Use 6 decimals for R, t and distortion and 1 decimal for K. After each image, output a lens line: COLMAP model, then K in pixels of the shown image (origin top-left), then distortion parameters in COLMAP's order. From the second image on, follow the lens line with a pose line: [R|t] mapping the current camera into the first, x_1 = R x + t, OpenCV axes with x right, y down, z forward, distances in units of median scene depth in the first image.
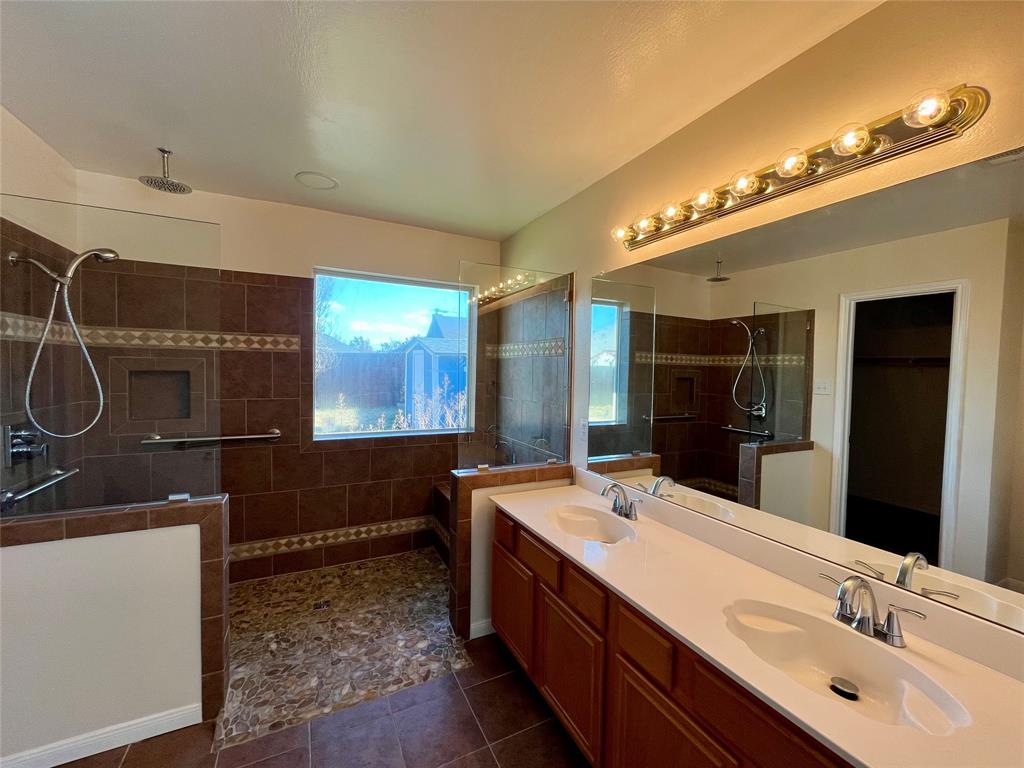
lens RADIAL K [[413.7, 0, 515.1], [0, 413.7, 385.0], [0, 0, 1]] dist [-0.011394, 0.000759]
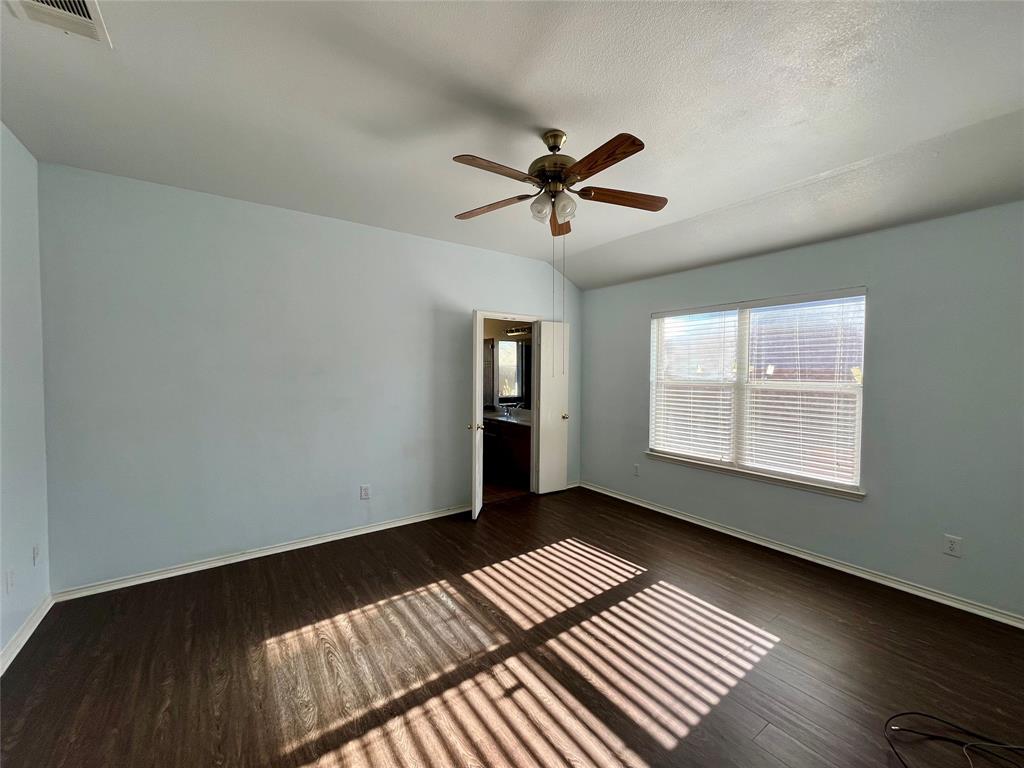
lens RADIAL K [[413.7, 0, 510.6], [0, 413.7, 383.8], [0, 0, 1]] dist [-0.011394, 0.000759]
pose [[0.987834, -0.026931, 0.153164, -0.120355], [0.026102, 0.999632, 0.007418, 0.009151], [-0.153308, -0.003330, 0.988173, -1.183798]]
